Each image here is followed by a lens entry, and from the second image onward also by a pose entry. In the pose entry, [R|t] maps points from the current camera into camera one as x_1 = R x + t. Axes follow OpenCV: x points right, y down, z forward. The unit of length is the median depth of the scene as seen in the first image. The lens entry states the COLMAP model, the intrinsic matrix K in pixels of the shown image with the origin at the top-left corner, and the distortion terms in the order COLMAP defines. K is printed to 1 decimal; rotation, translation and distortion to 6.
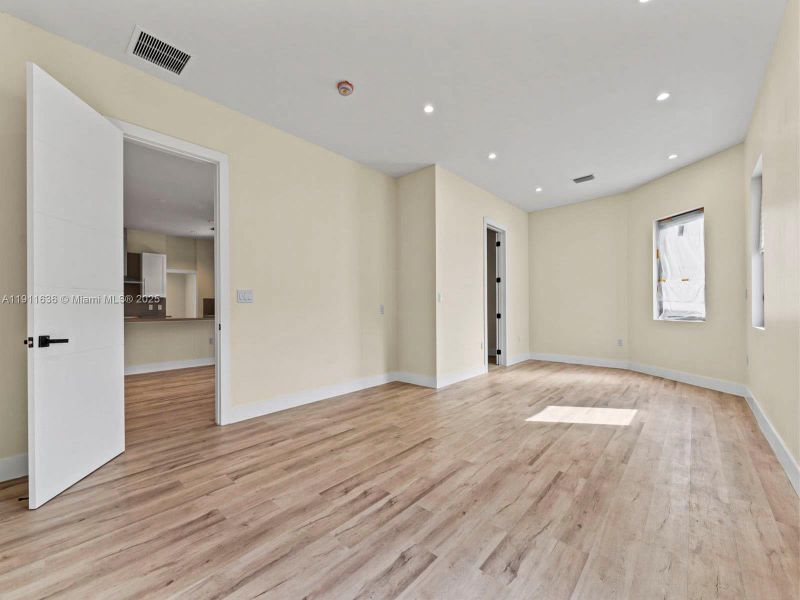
lens RADIAL K [[323.2, 0, 397.0], [0, 323.2, 305.4], [0, 0, 1]] dist [-0.000886, -0.000270]
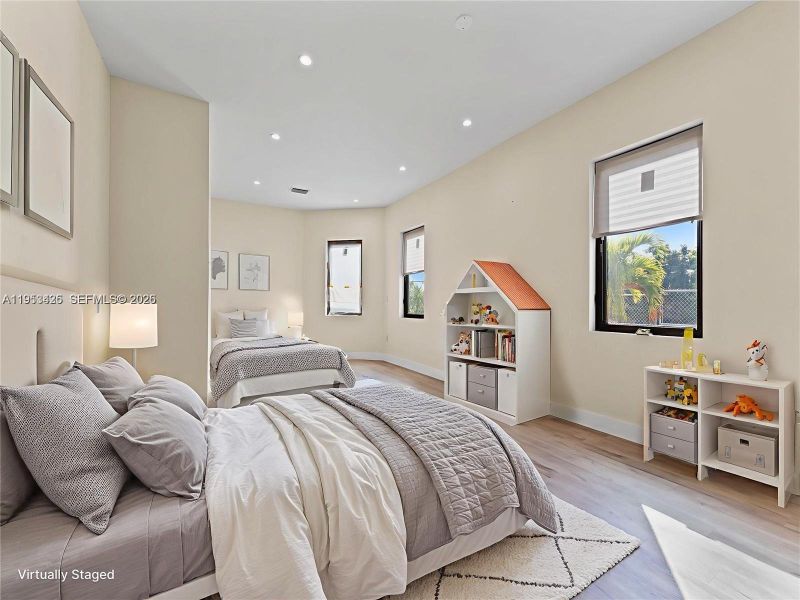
lens RADIAL K [[323.2, 0, 397.0], [0, 323.2, 305.4], [0, 0, 1]] dist [-0.000886, -0.000270]
pose [[0.294987, 0.008109, 0.955467, -0.535903], [-0.016181, 0.999863, -0.003490, 0.004630], [-0.955364, -0.014430, 0.295078, 0.474496]]
